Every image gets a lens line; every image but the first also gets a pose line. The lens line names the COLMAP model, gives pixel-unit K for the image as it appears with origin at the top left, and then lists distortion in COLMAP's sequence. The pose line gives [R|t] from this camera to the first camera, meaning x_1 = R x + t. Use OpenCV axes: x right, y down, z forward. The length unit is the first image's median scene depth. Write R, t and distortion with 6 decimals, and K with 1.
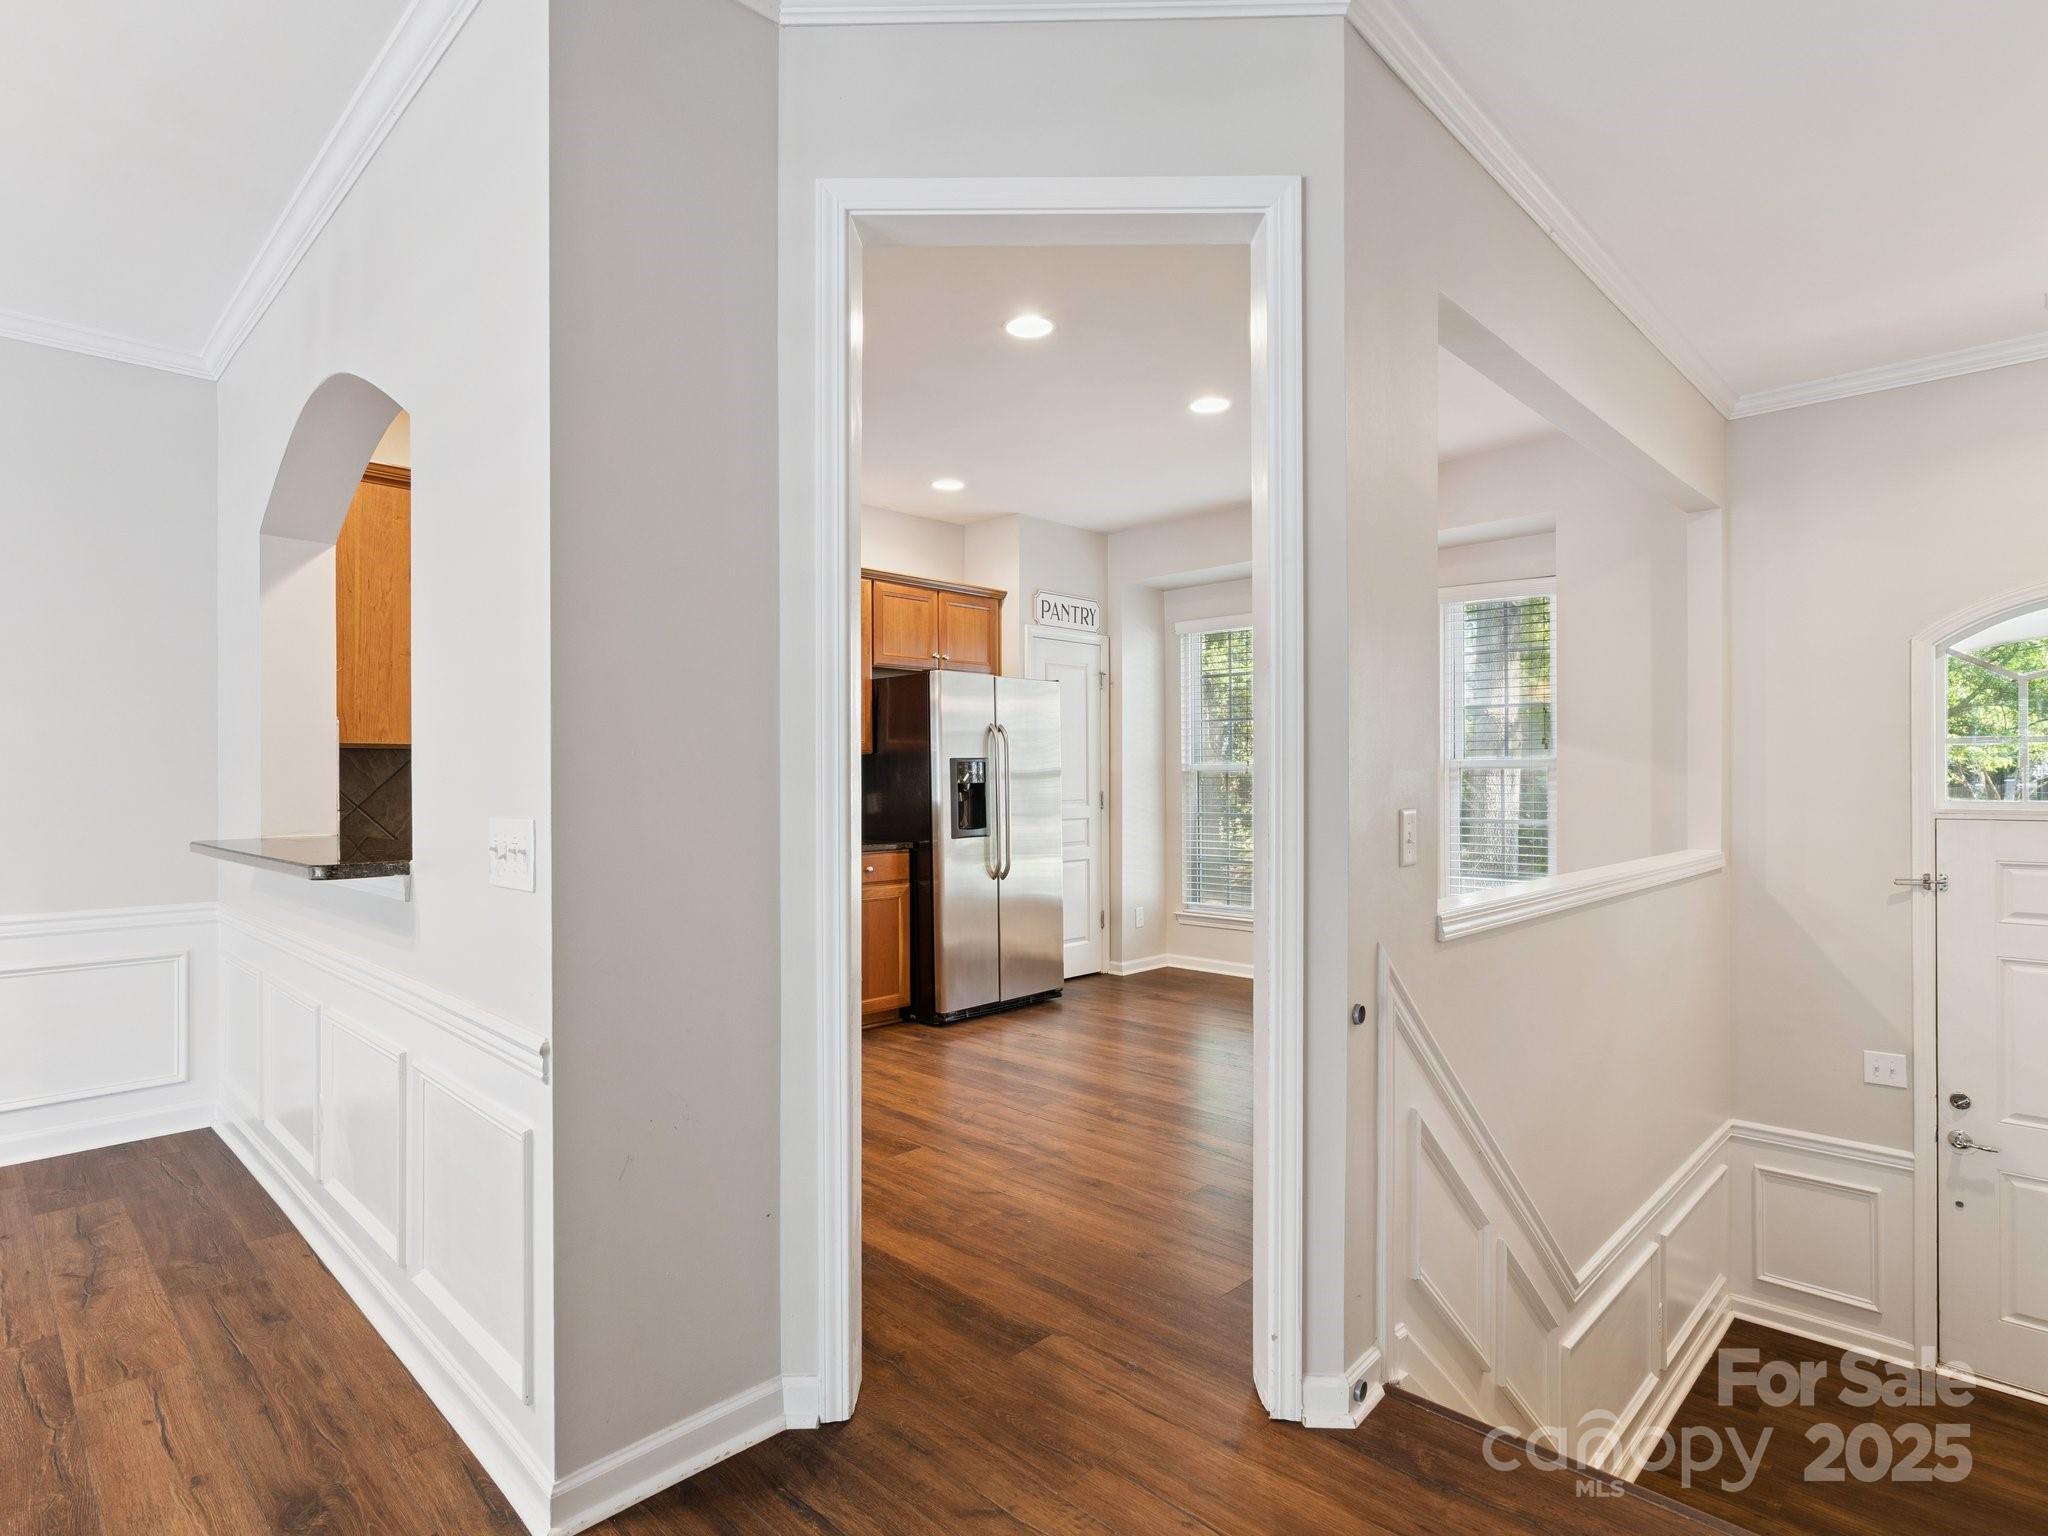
lens RADIAL K [[1069.8, 0, 1022.4], [0, 1069.8, 768.1], [0, 0, 1]] dist [-0.003597, 0.001110]
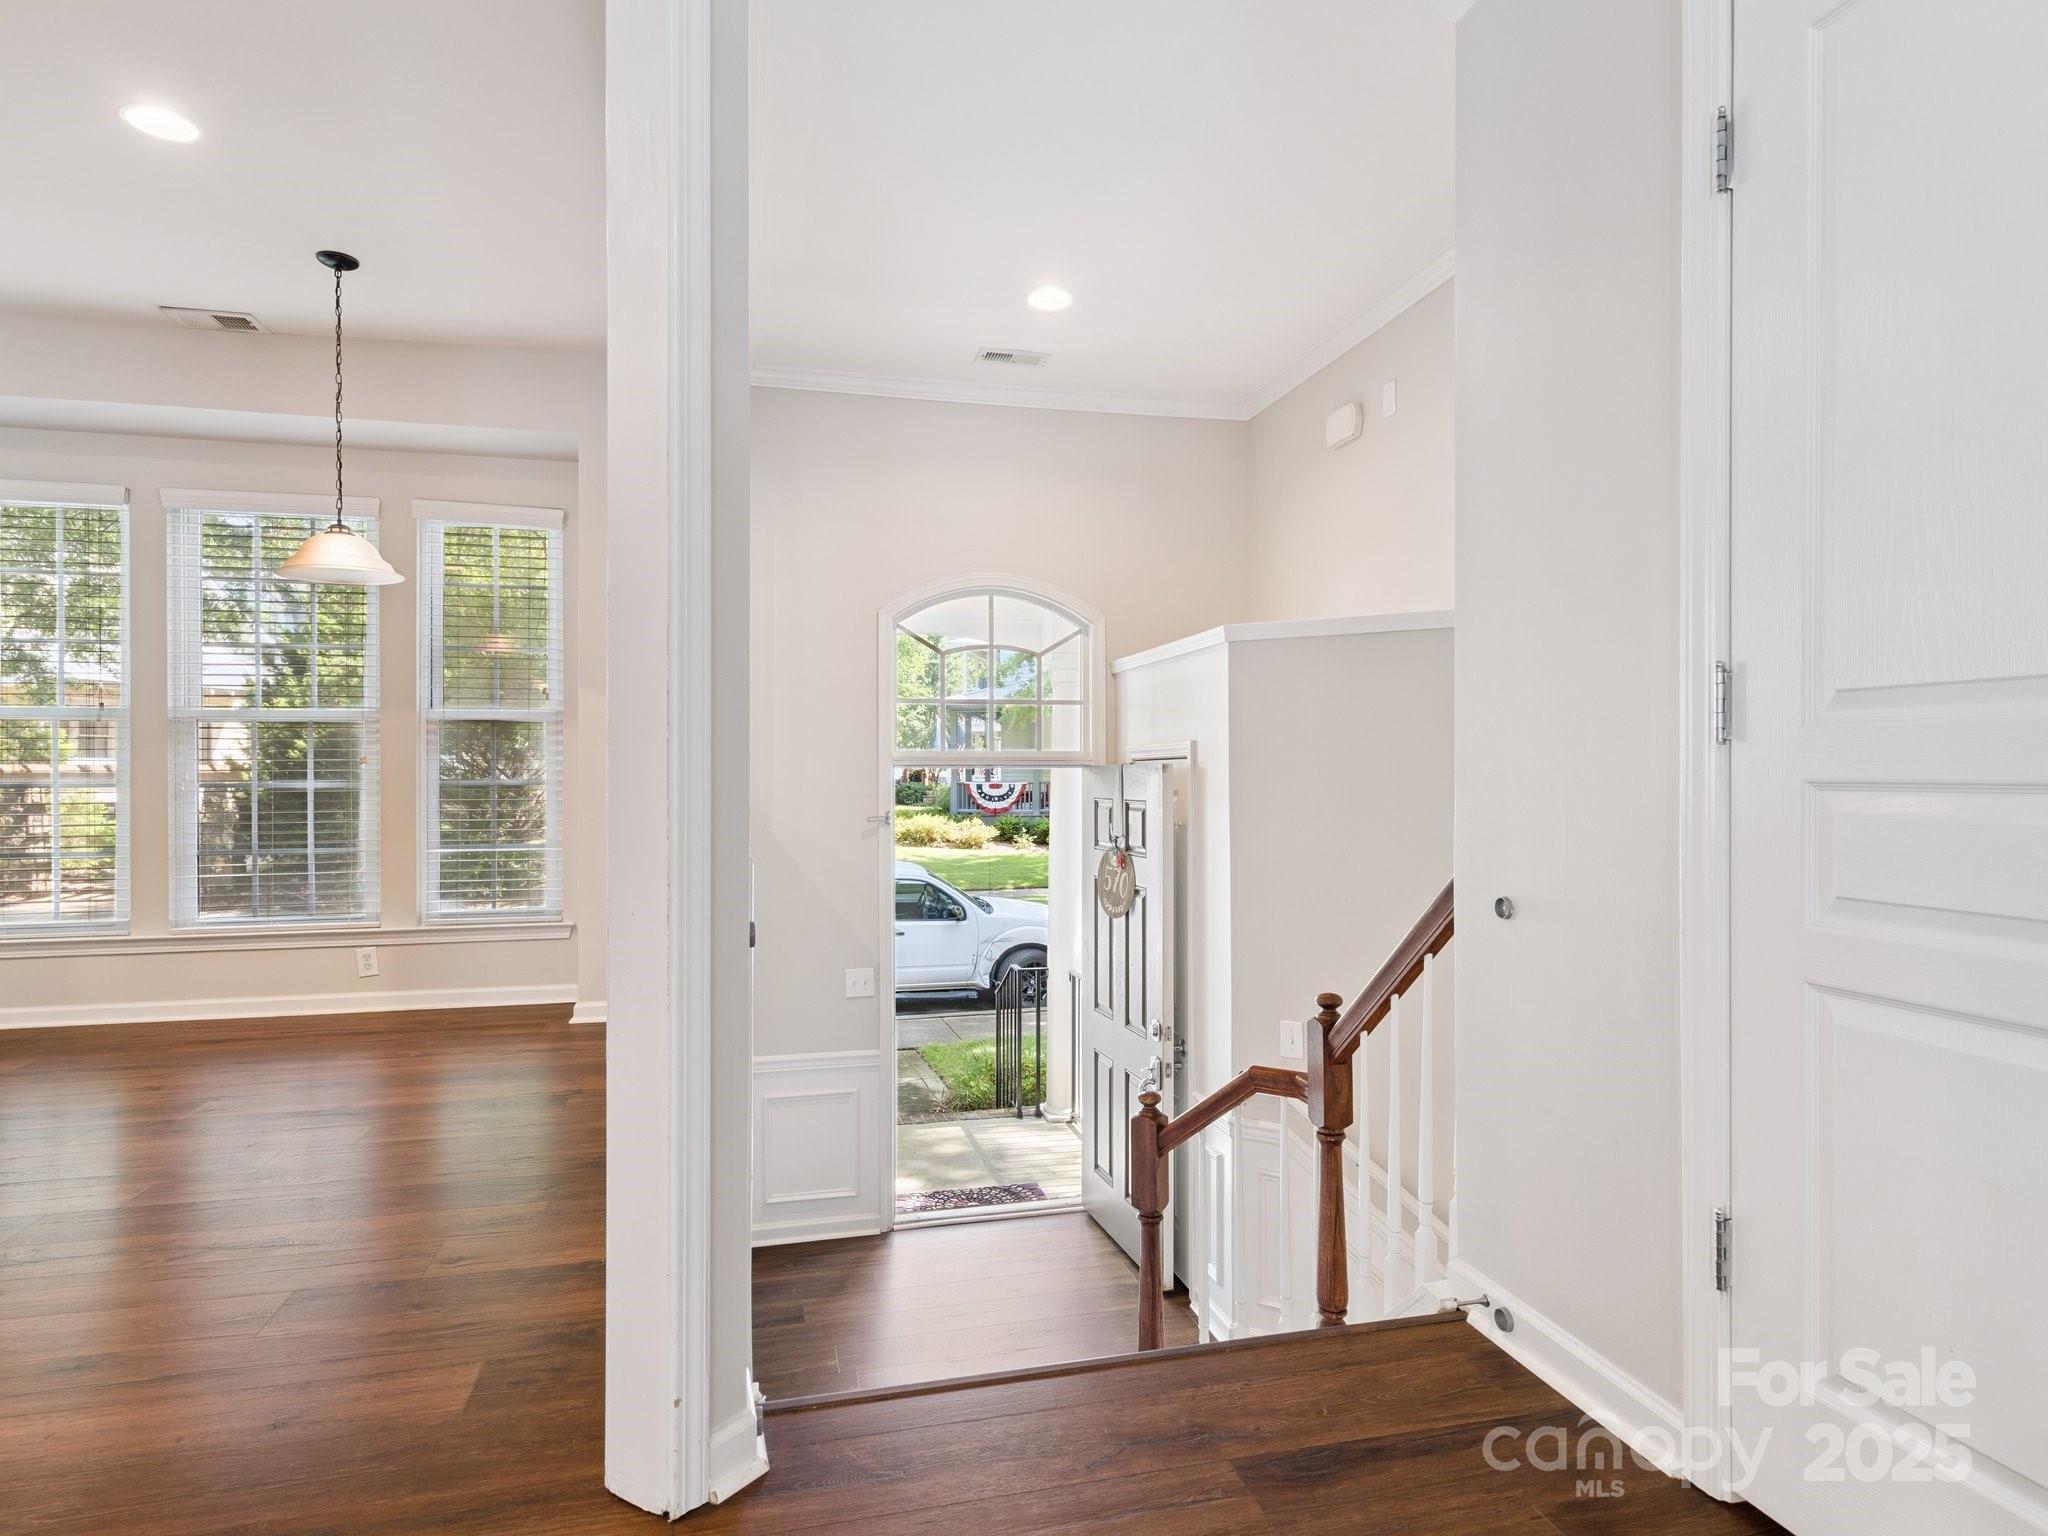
lens RADIAL K [[1134.4, 0, 1020.2], [0, 1134.4, 774.4], [0, 0, 1]] dist [-0.001002, 0.002121]
pose [[0.531574, 0.003840, 0.847003, -0.106034], [-0.004400, 0.999989, -0.001773, 0.044744], [-0.847000, -0.002784, 0.531585, 0.155438]]
